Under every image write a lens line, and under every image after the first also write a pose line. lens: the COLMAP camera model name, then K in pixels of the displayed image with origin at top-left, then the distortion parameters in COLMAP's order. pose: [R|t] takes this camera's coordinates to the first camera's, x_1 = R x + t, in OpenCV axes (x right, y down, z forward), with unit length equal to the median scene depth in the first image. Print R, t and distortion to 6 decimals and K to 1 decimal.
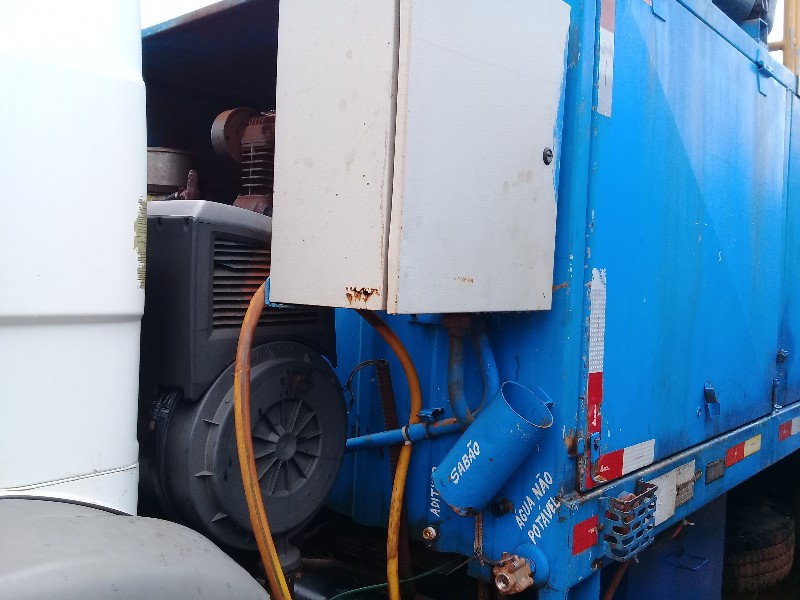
lens RADIAL K [[759.5, 0, 397.0], [0, 759.5, 296.4], [0, 0, 1]] dist [0.035132, 0.000000]
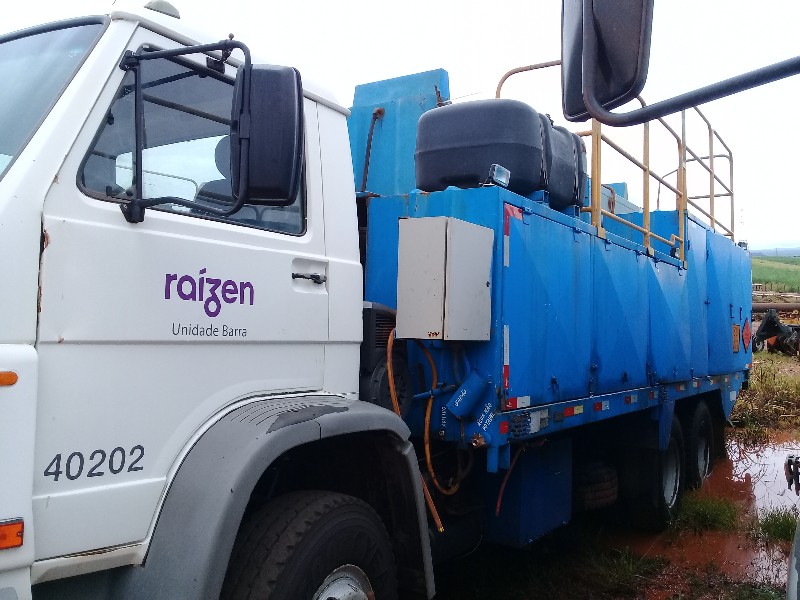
lens RADIAL K [[759.5, 0, 406.4], [0, 759.5, 280.4], [0, 0, 1]] dist [0.035132, 0.000000]
pose [[0.989246, -0.000116, 0.146261, -0.463319], [0.013375, 0.995881, -0.089675, 0.041680], [-0.145648, 0.090667, 0.985173, -1.555970]]
